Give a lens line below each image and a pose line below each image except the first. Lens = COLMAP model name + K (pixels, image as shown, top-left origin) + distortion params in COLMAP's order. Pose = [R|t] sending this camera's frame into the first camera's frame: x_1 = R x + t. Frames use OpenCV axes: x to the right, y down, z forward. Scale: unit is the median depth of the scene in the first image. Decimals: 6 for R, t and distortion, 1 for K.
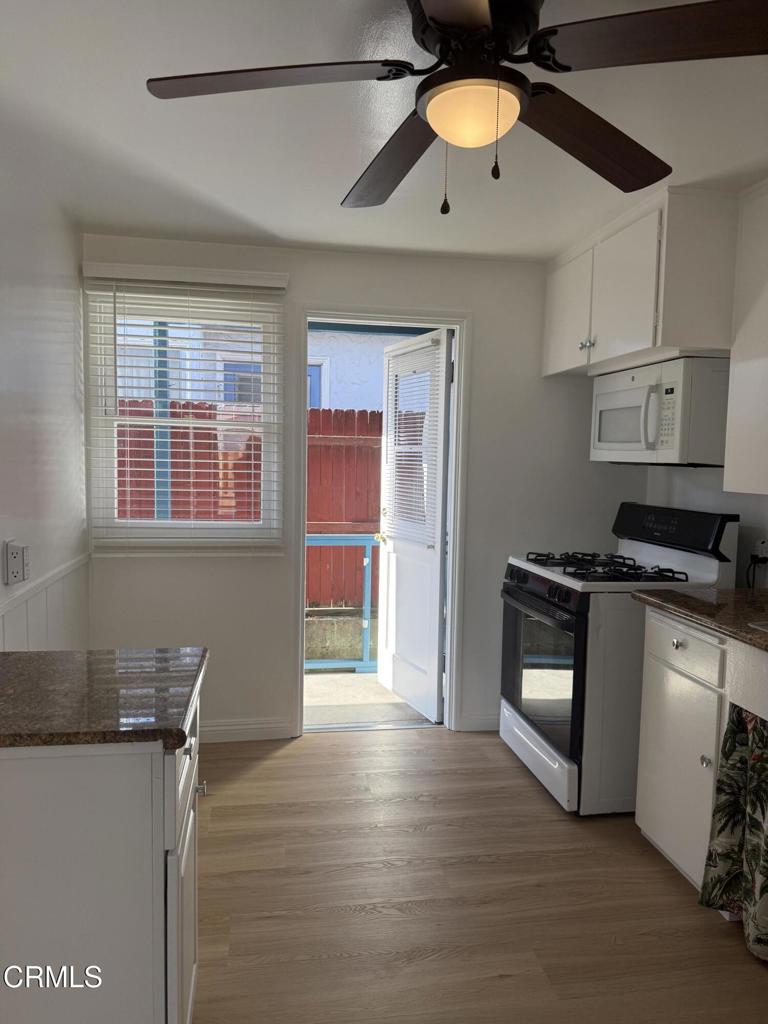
lens RADIAL K [[717.6, 0, 385.7], [0, 717.6, 515.8], [0, 0, 1]] dist [0.087095, -0.111930]
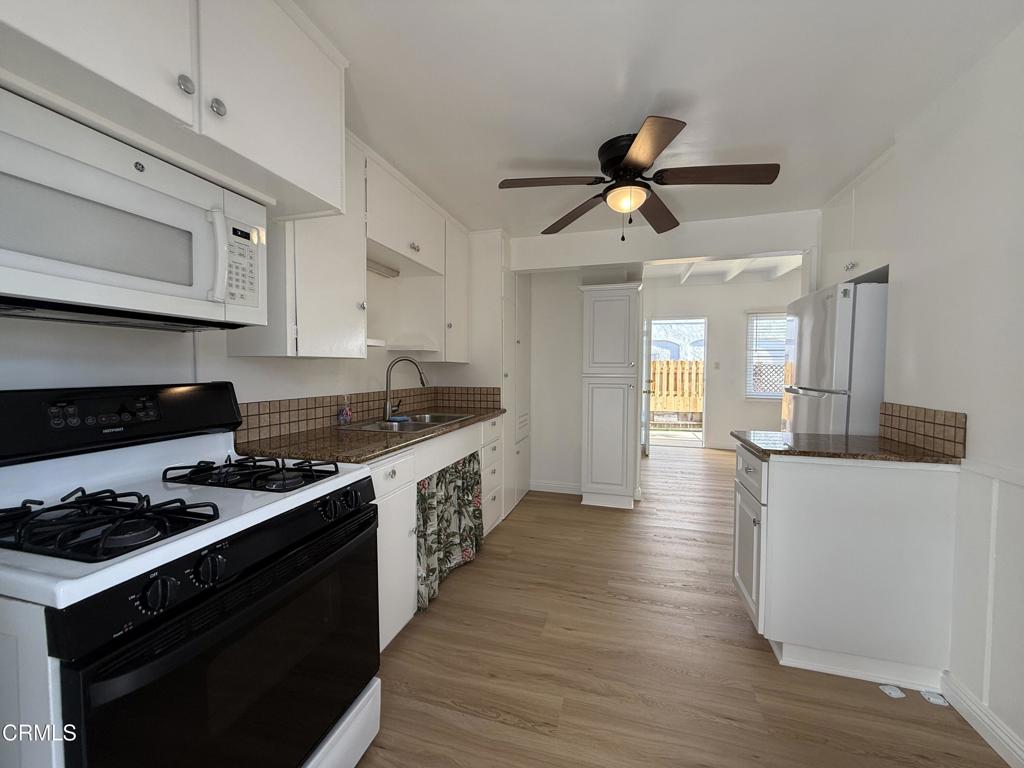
lens RADIAL K [[408.0, 0, 509.4], [0, 408.0, 384.2], [0, 0, 1]] dist [0.003804, 0.000445]
pose [[-0.898115, -0.038948, 0.438033, -0.080427], [0.015426, 0.992667, 0.119893, -0.053904], [-0.439491, 0.114434, -0.890928, 1.256944]]
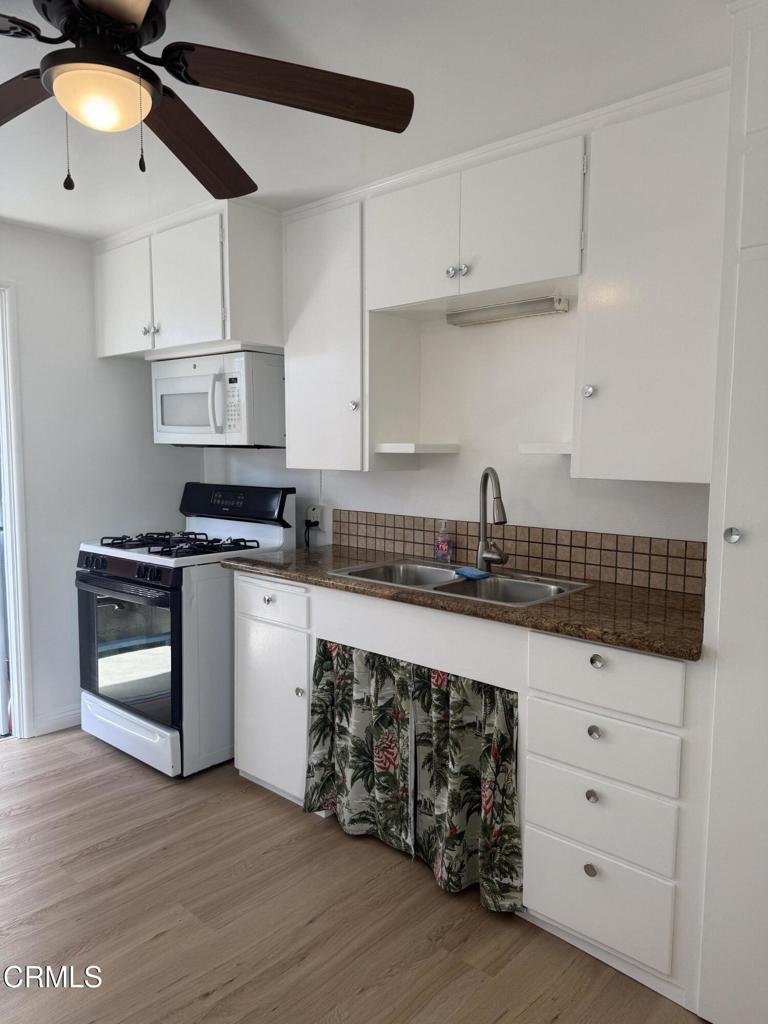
lens RADIAL K [[717.6, 0, 385.7], [0, 717.6, 515.8], [0, 0, 1]] dist [0.087095, -0.111930]
pose [[0.782391, -0.072902, 0.618506, -0.125307], [0.060251, 0.997327, 0.041337, 0.004642], [-0.619866, 0.004924, 0.784692, -0.017447]]
